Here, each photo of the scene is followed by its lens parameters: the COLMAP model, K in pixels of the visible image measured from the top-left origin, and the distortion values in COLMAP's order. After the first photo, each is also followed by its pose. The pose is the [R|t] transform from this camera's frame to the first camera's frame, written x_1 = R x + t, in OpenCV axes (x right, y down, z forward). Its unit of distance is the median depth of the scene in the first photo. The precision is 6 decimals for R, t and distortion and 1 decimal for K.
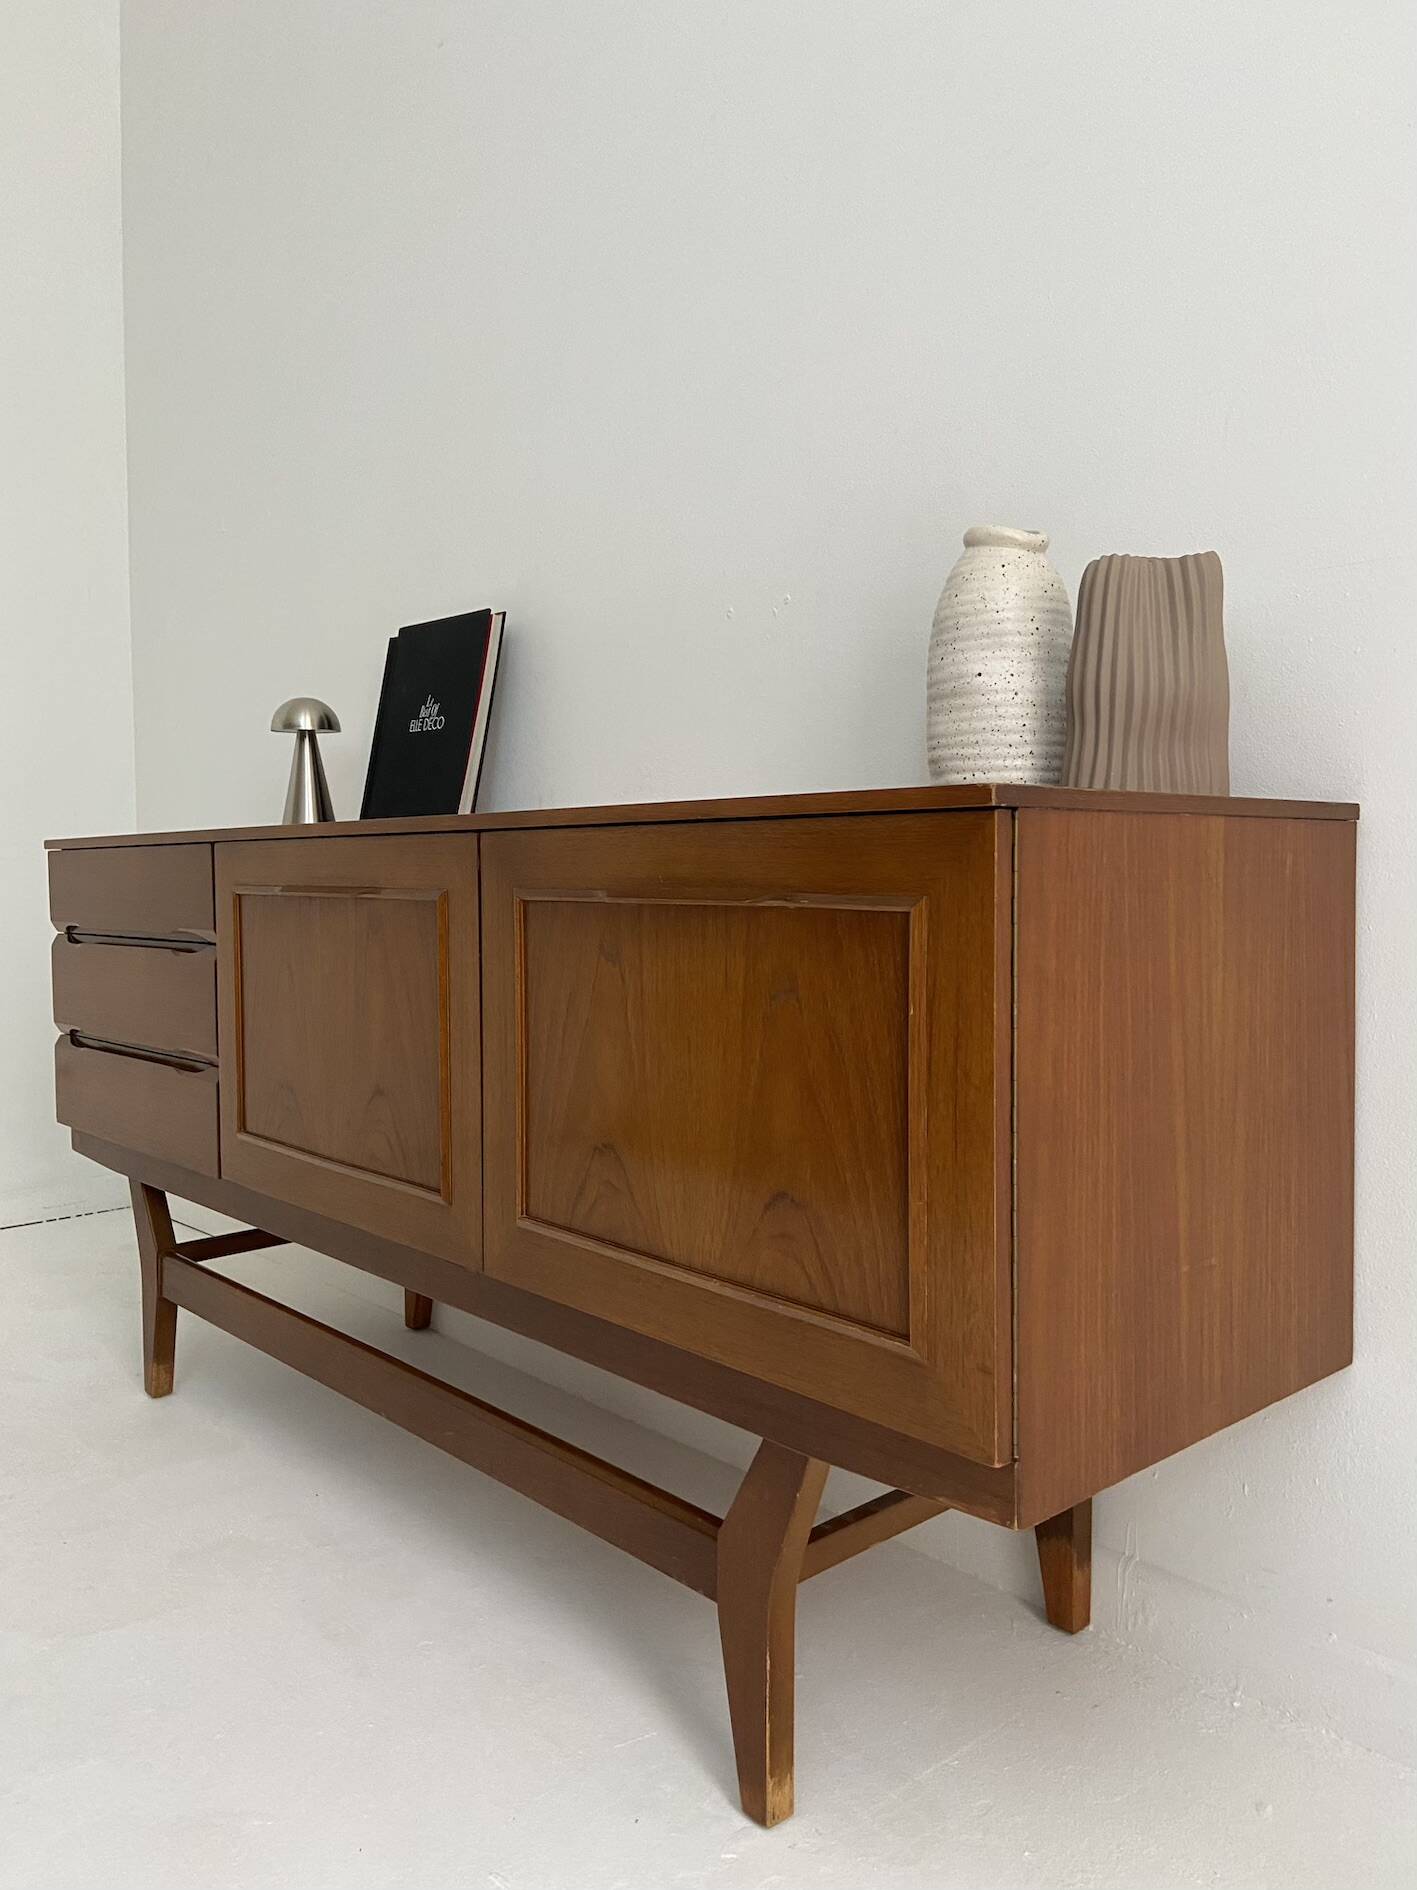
lens RADIAL K [[1424.8, 0, 710.2], [0, 1424.8, 927.3], [0, 0, 1]] dist [0.113711, -0.127719]
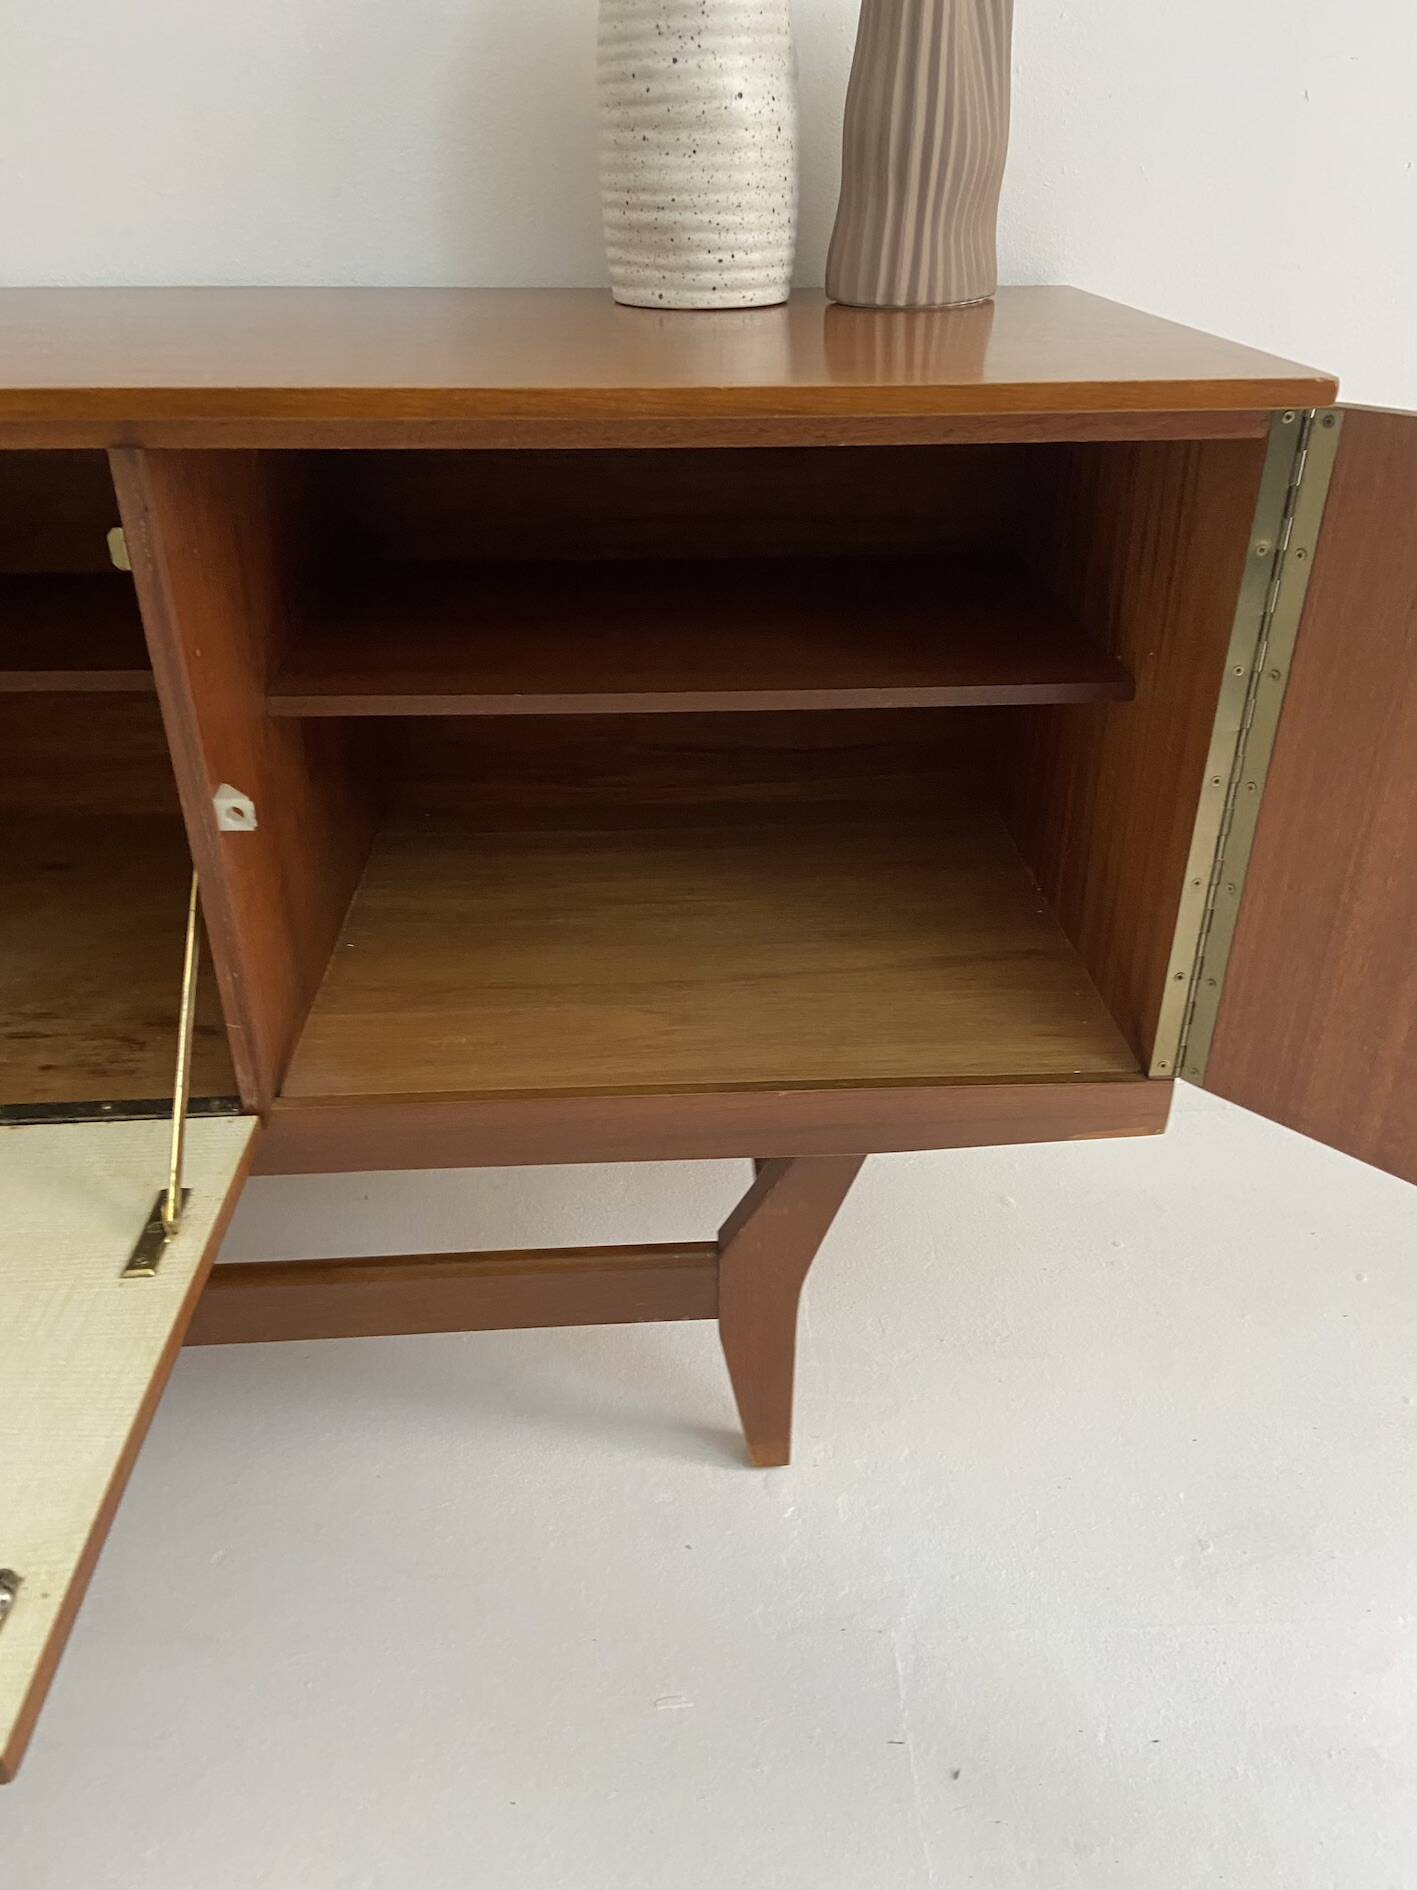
lens RADIAL K [[1424.8, 0, 742.3], [0, 1424.8, 937.3], [0, 0, 1]] dist [0.113711, -0.127719]
pose [[0.625169, -0.371372, 0.686474, -0.447290], [0.024889, 0.888582, 0.458043, -0.135323], [-0.780092, -0.269269, 0.564757, 0.479744]]
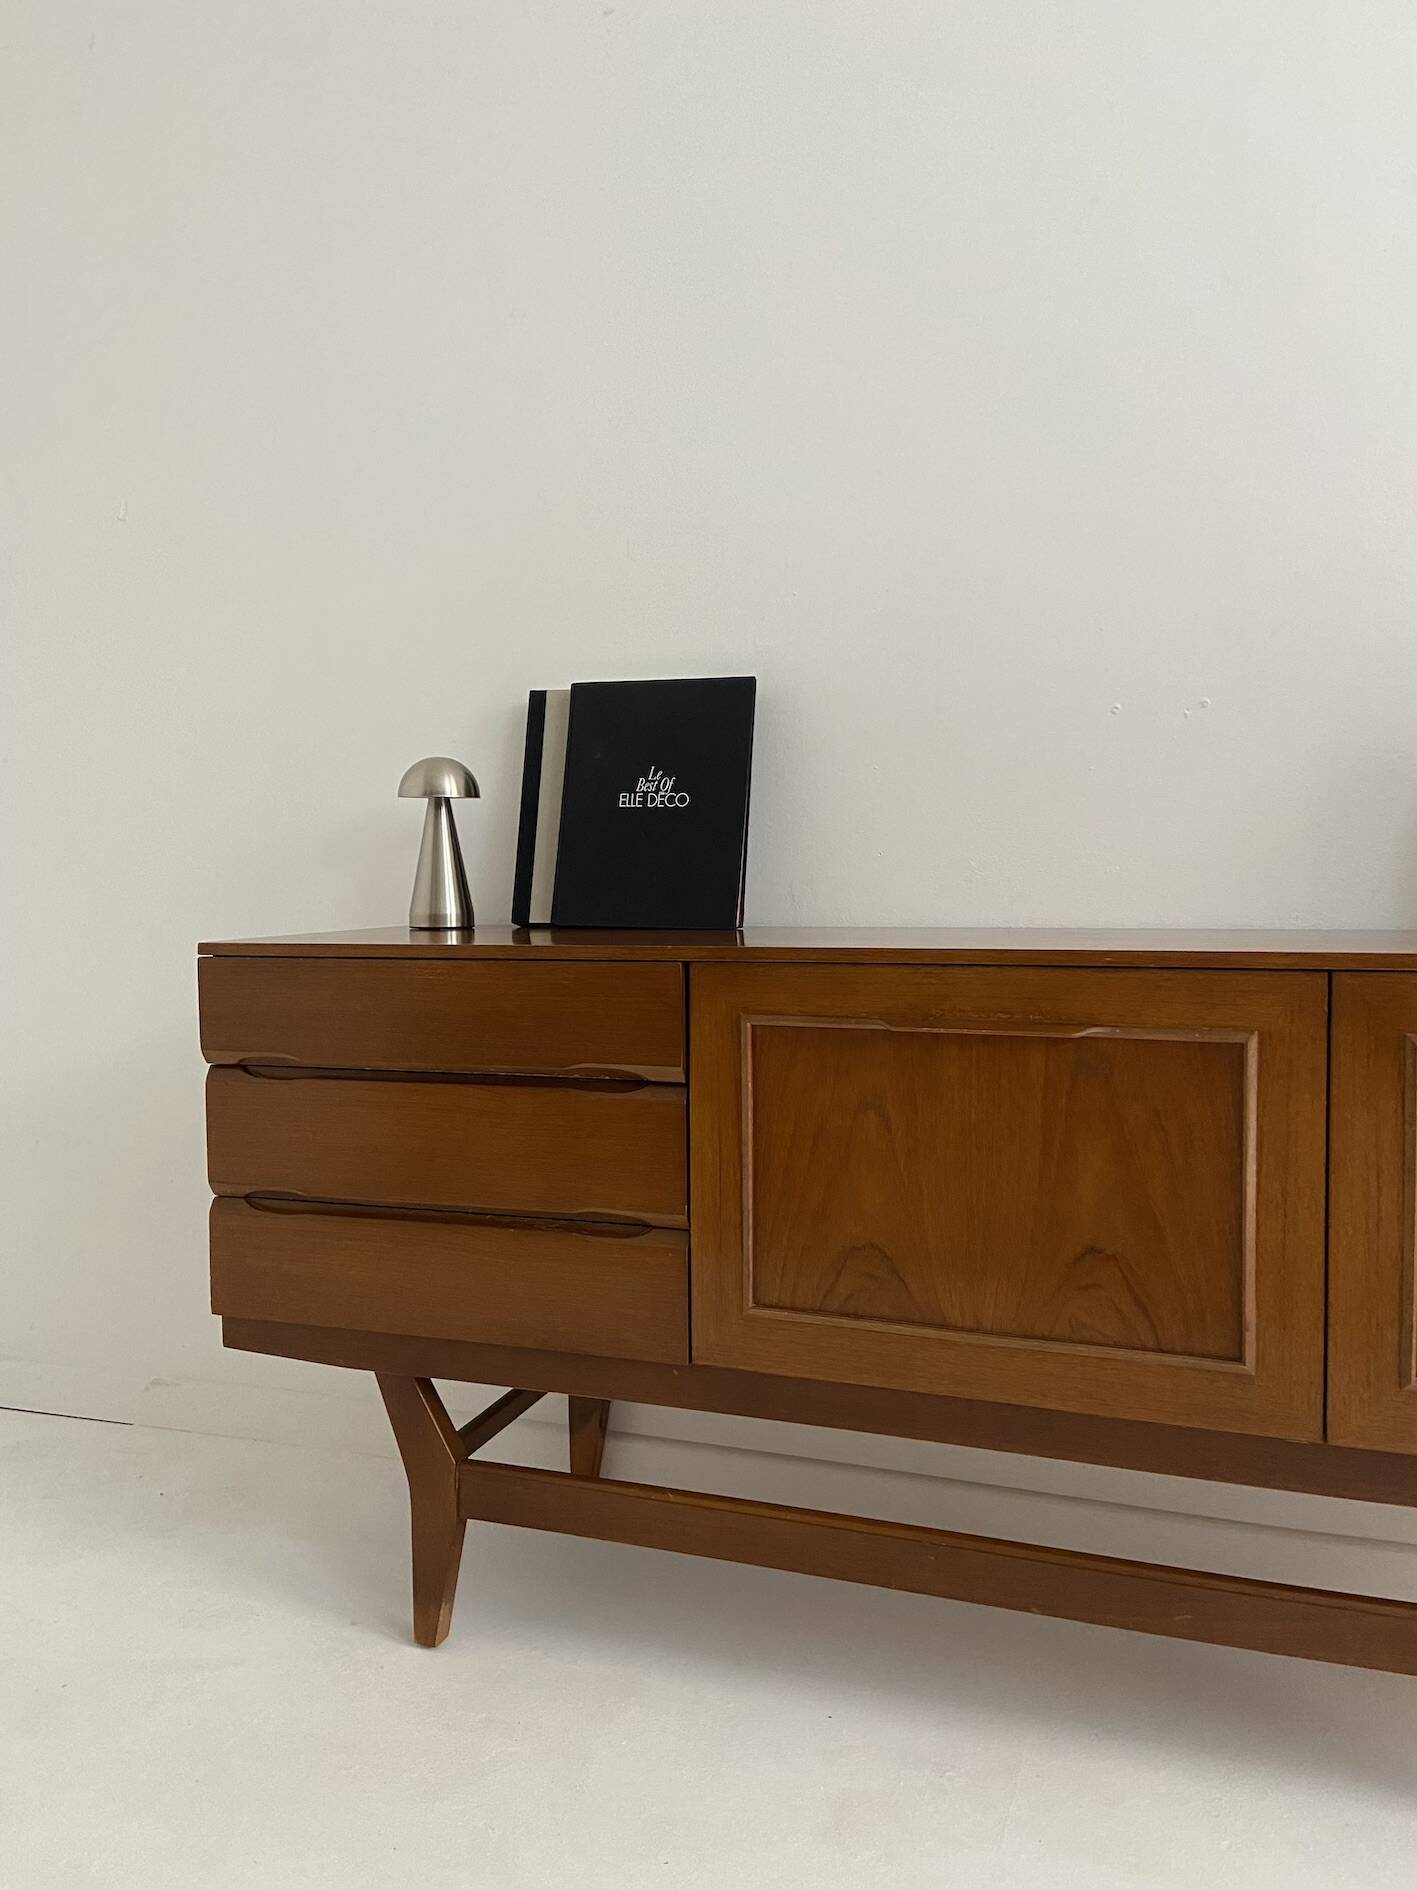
lens RADIAL K [[1424.8, 0, 689.3], [0, 1424.8, 943.9], [0, 0, 1]] dist [0.113711, -0.127719]
pose [[0.880407, -0.024808, 0.473570, -0.977869], [0.021466, 0.999692, 0.012463, -0.105566], [-0.473734, -0.000806, 0.880668, 0.368041]]
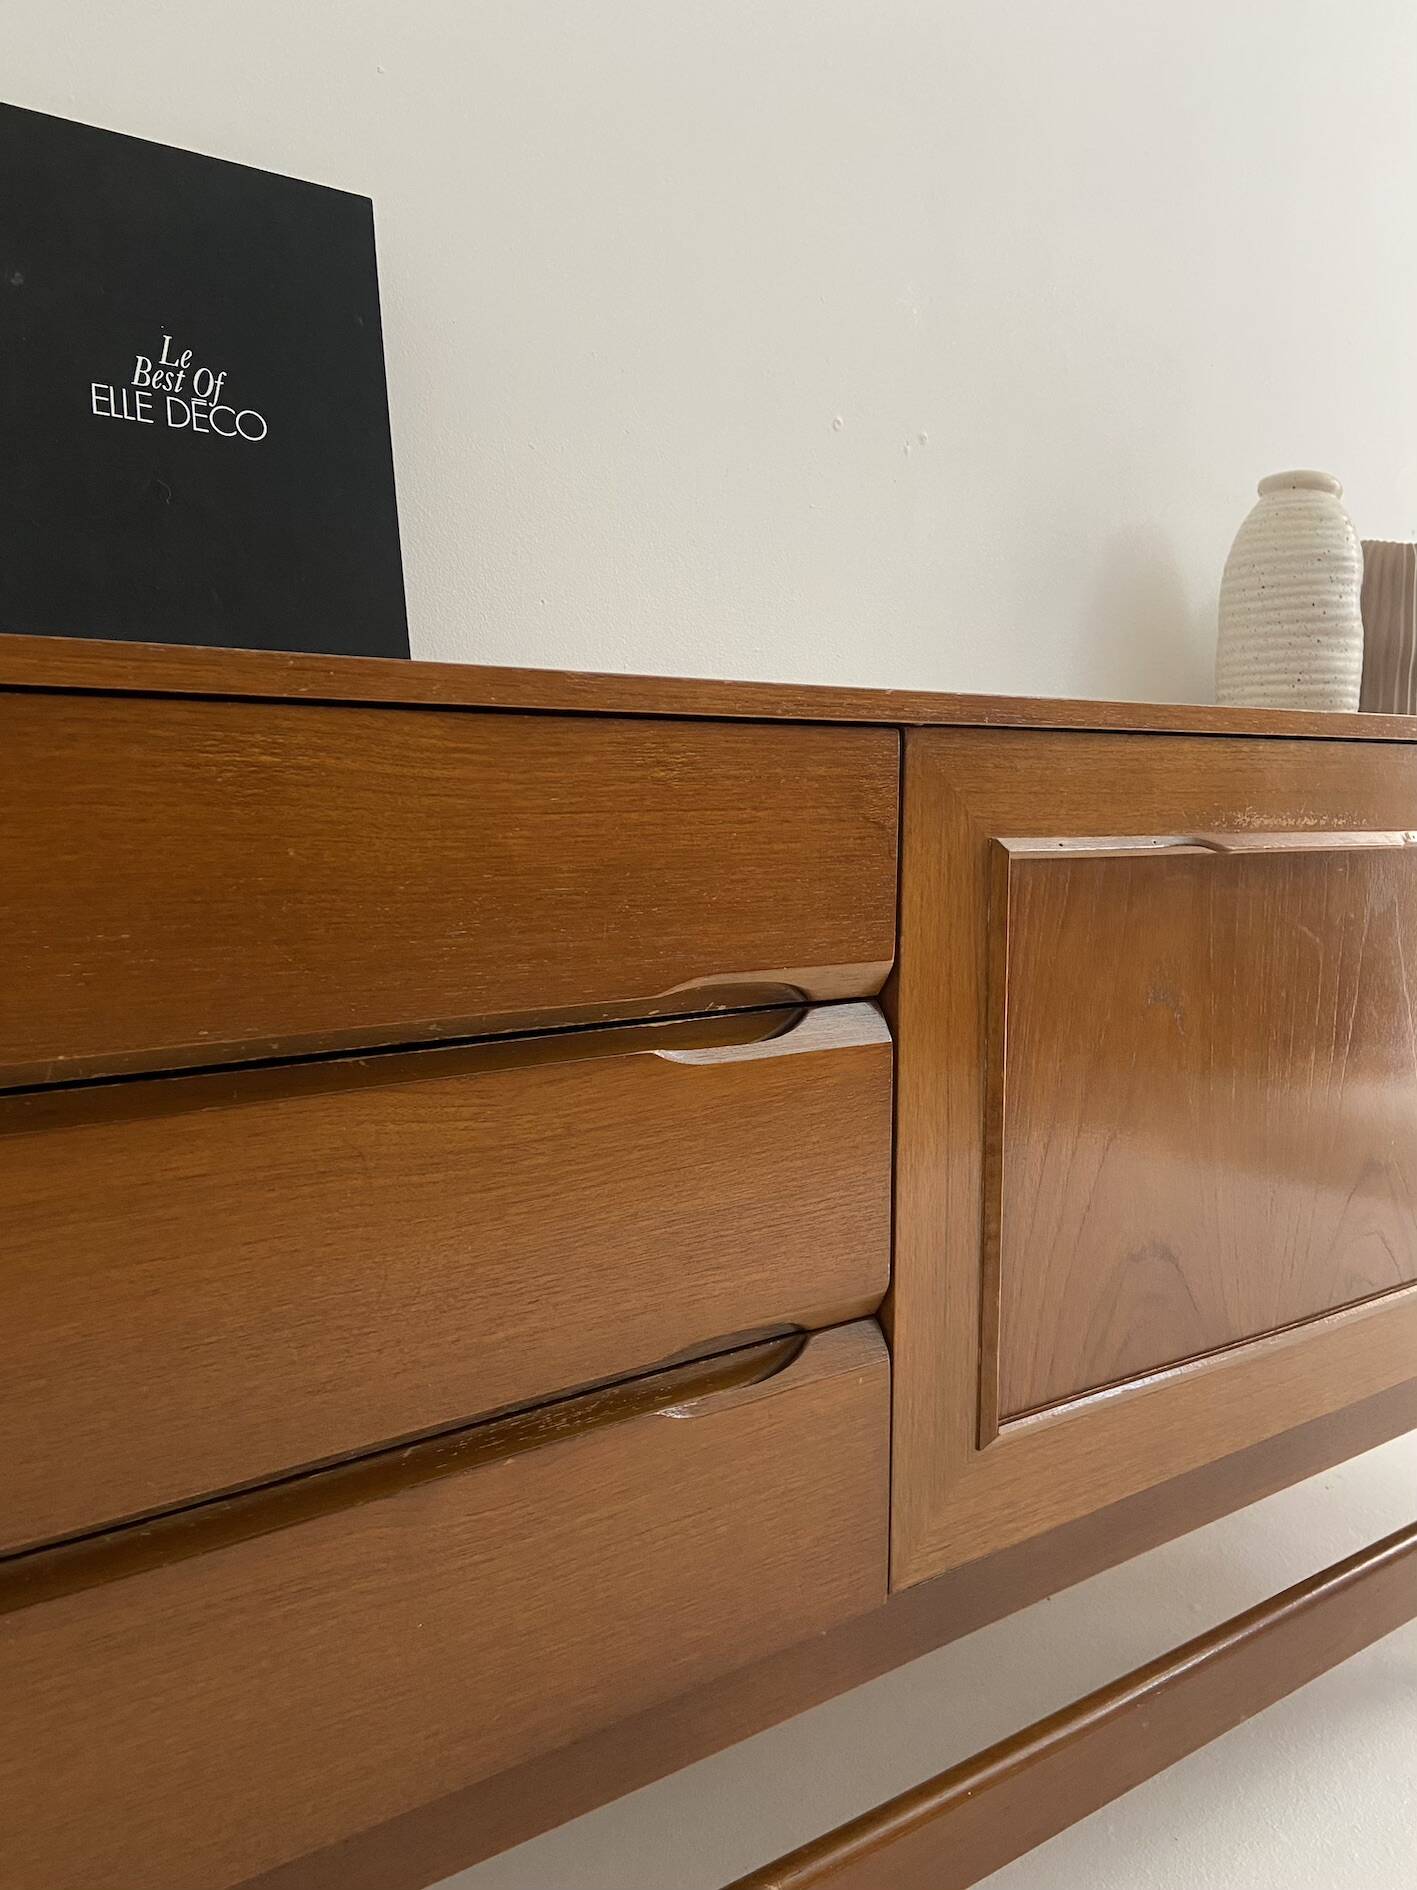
lens RADIAL K [[1424.8, 0, 720.6], [0, 1424.8, 934.3], [0, 0, 1]] dist [0.113711, -0.127719]
pose [[0.112851, -0.093963, 0.989159, -0.961111], [0.031256, 0.995361, 0.090987, -0.053928], [-0.993120, 0.020649, 0.115265, 1.340986]]
